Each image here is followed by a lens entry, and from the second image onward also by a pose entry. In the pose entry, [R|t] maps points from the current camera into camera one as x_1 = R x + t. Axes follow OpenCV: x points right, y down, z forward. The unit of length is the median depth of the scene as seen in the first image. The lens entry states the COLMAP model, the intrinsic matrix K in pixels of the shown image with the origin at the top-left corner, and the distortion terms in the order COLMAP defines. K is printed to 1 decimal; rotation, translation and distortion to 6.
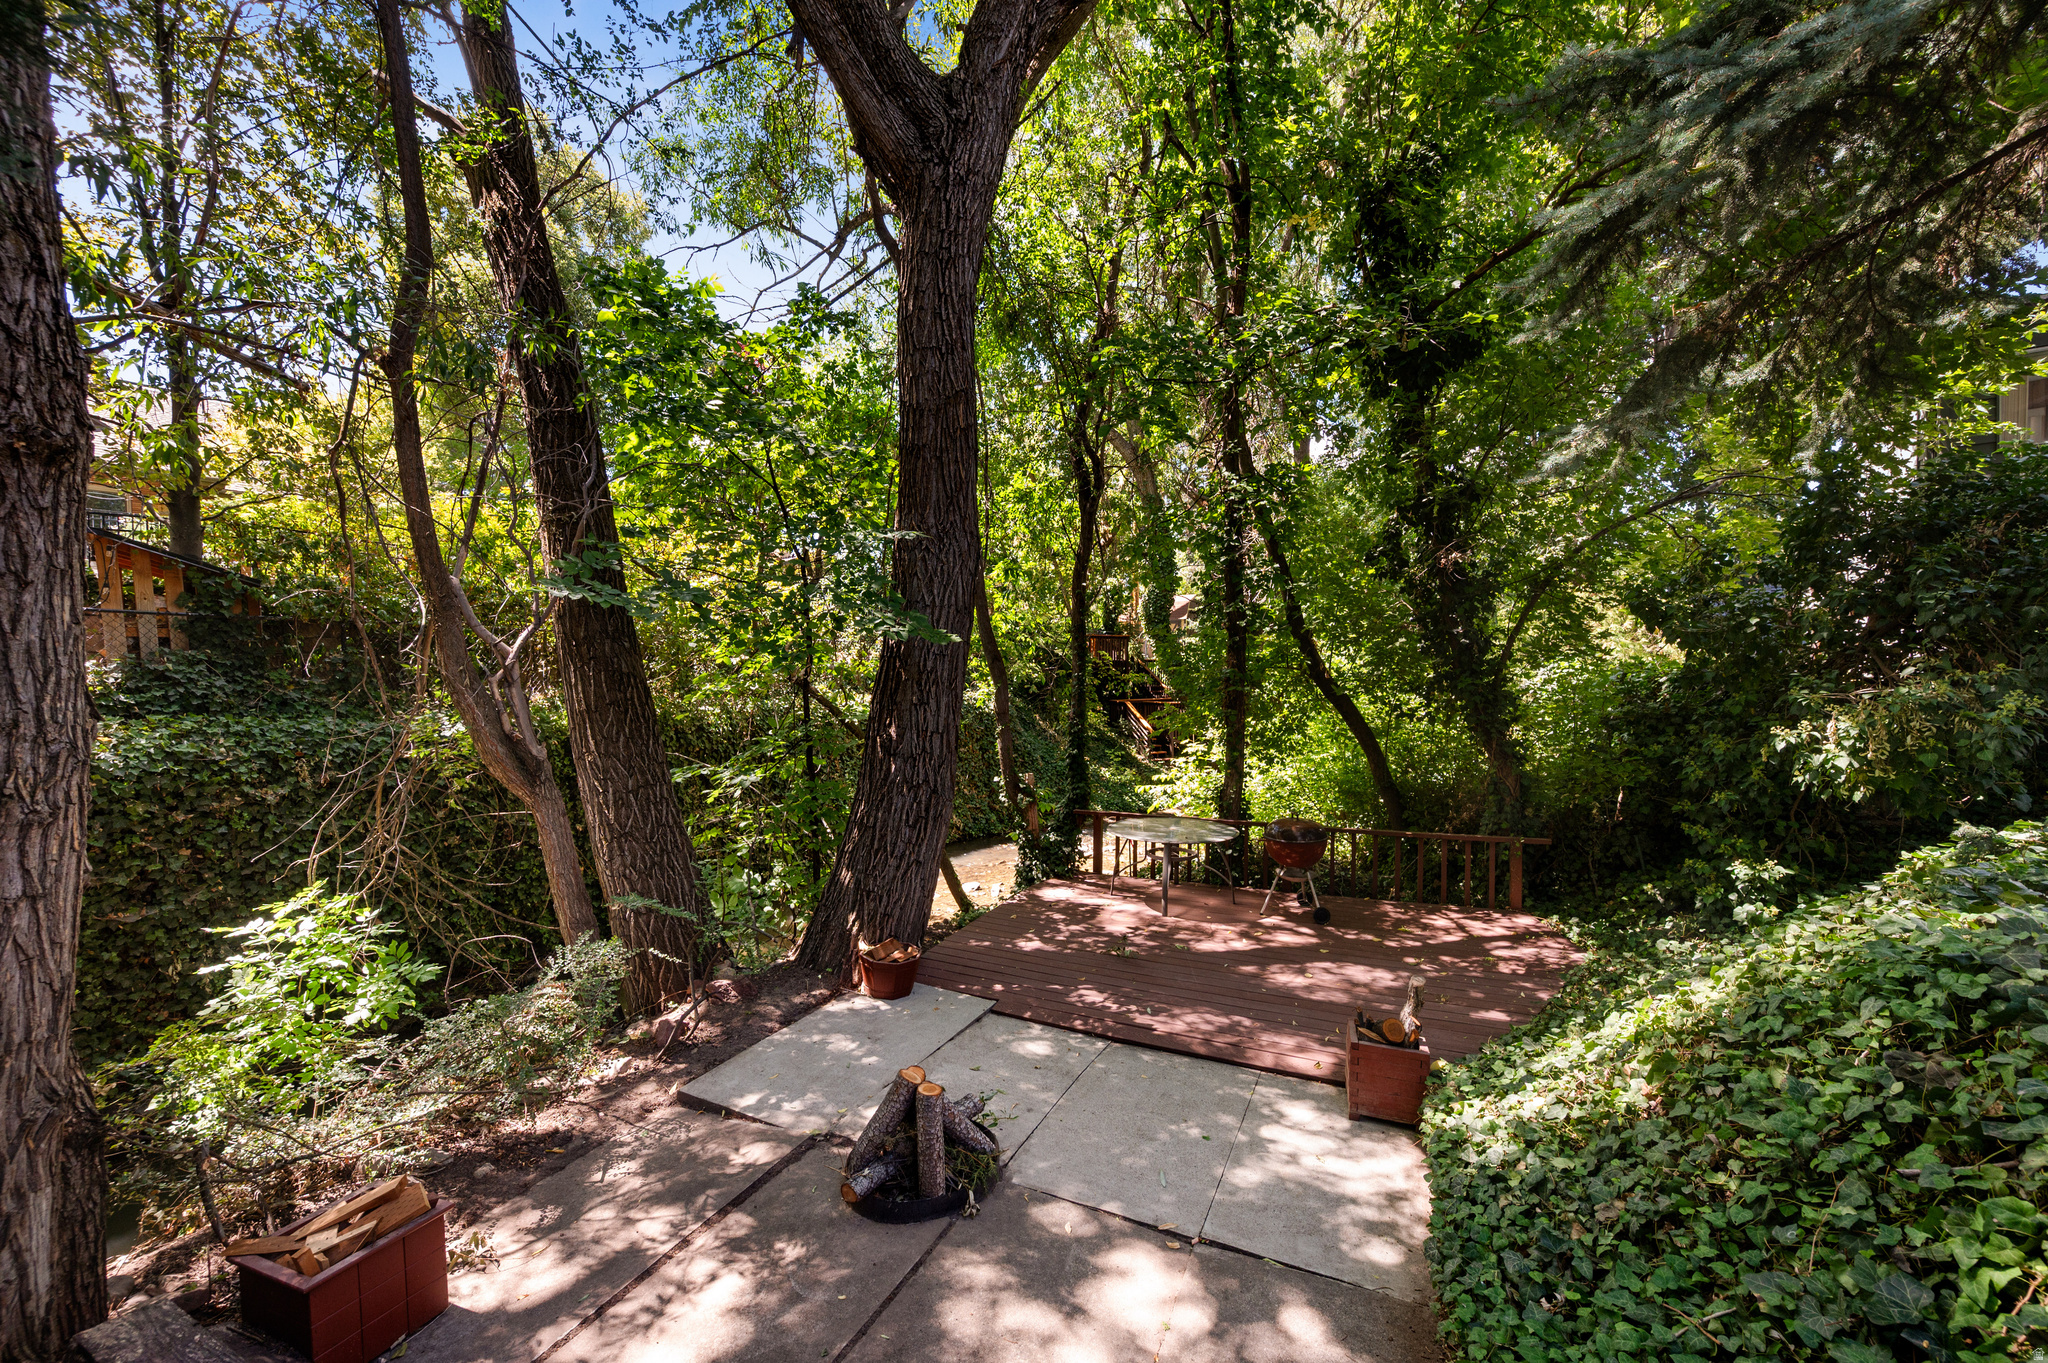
lens RADIAL K [[826.0, 0, 1025.9], [0, 826.0, 675.1], [0, 0, 1]] dist [0.000053, 0.000196]
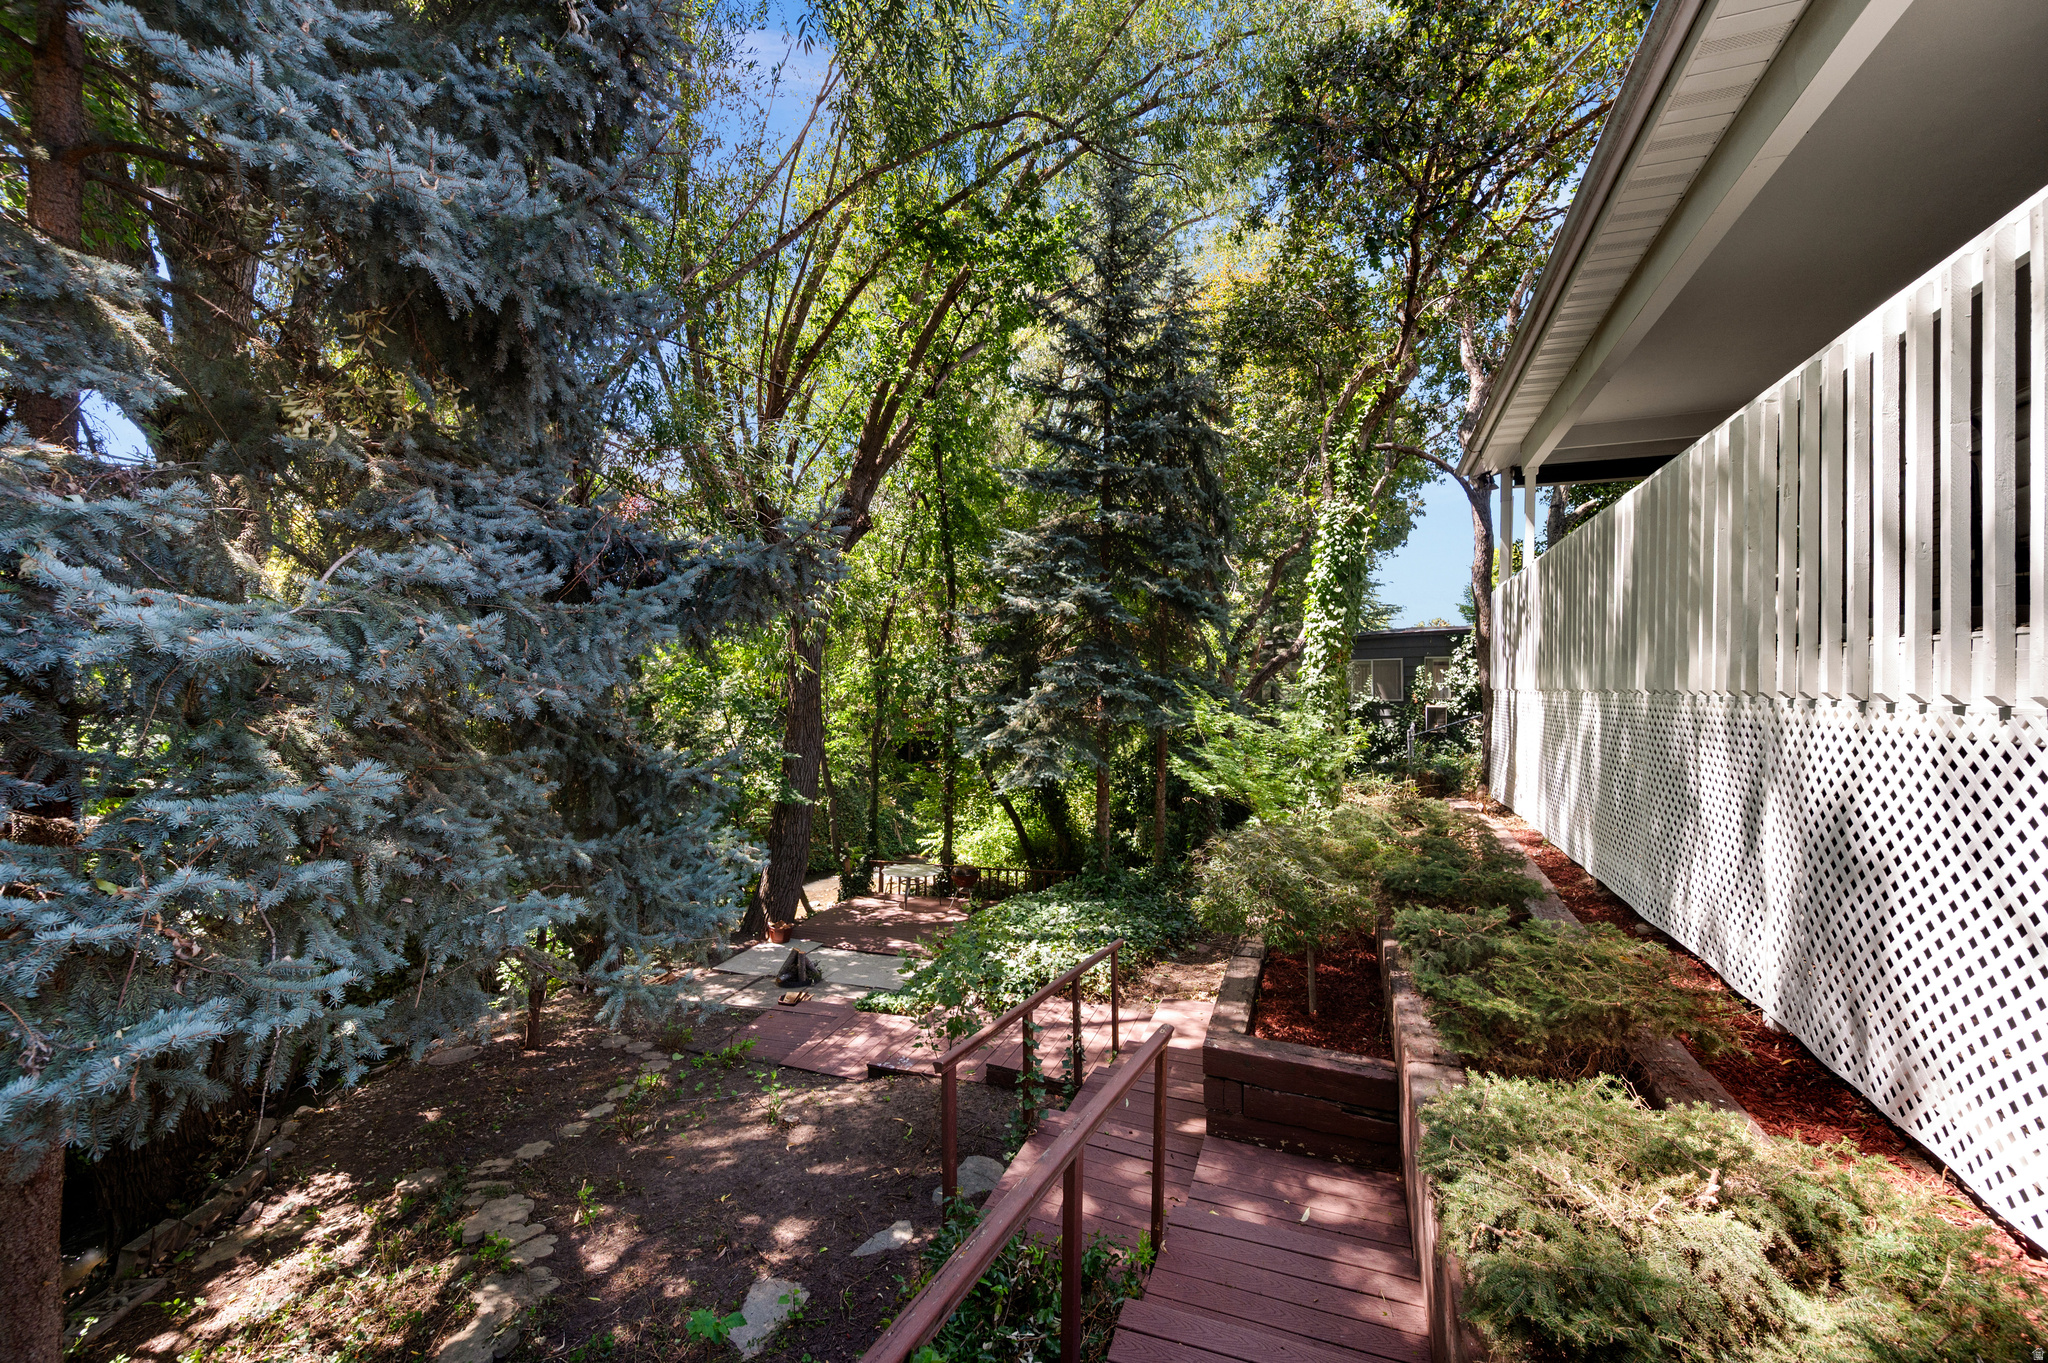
lens RADIAL K [[826.0, 0, 1034.9], [0, 826.0, 688.2], [0, 0, 1]] dist [0.000053, 0.000196]
pose [[0.981761, 0.022610, 0.188768, 0.067596], [-0.020221, 0.999689, -0.014569, -0.239221], [-0.189039, 0.010486, 0.981914, -1.073814]]
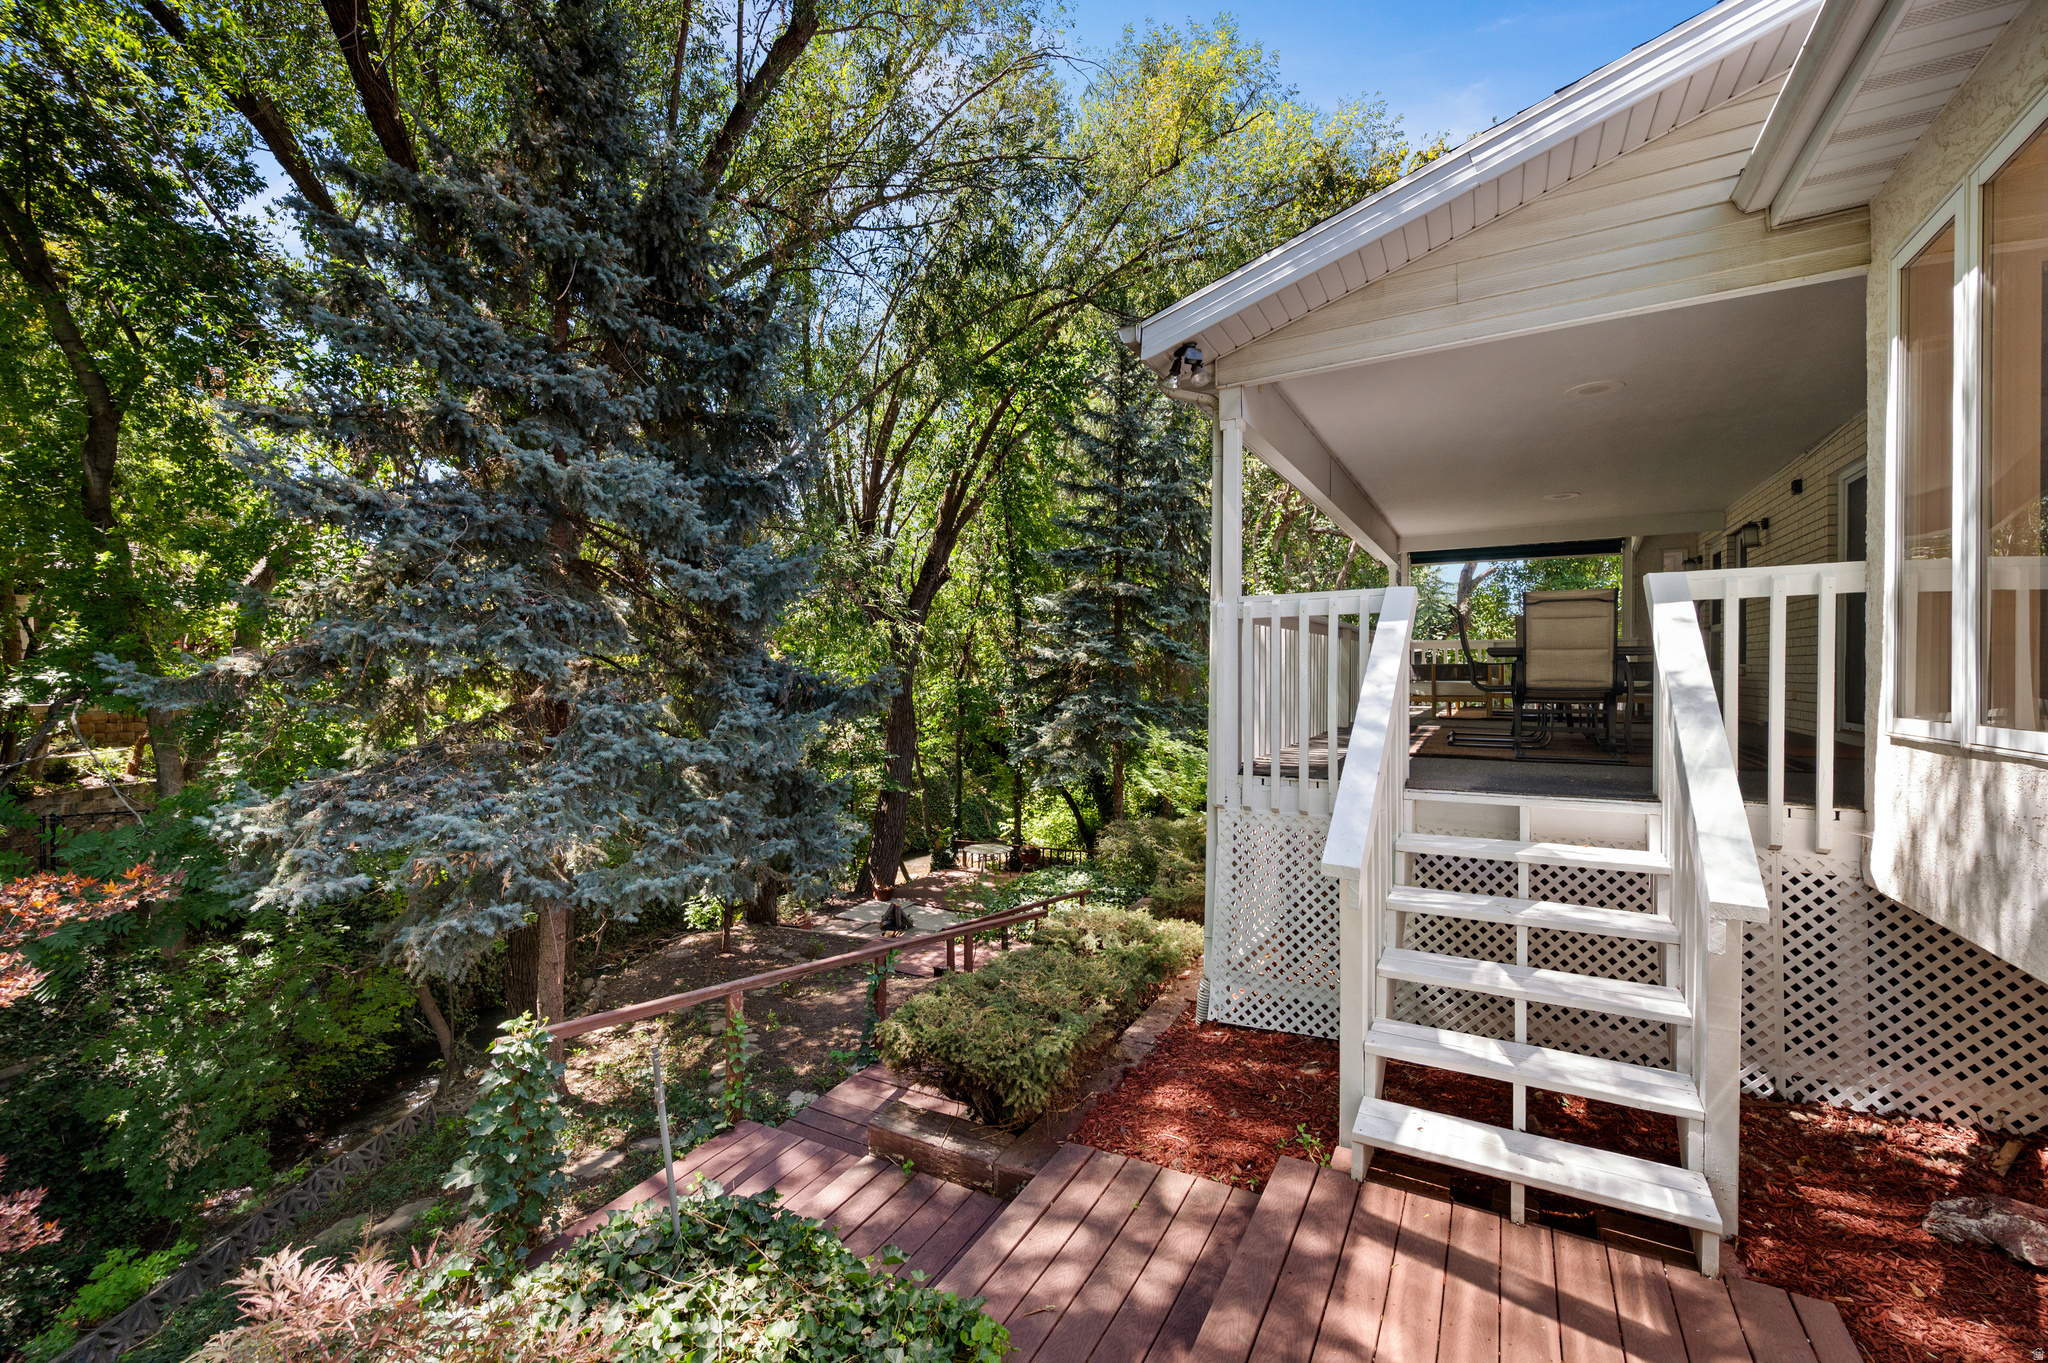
lens RADIAL K [[826.0, 0, 1020.8], [0, 826.0, 684.6], [0, 0, 1]] dist [0.000053, 0.000196]
pose [[0.998735, 0.012653, 0.048669, 0.134563], [-0.012664, 0.999920, -0.000076, -0.310791], [-0.048666, -0.000540, 0.998815, -1.503227]]
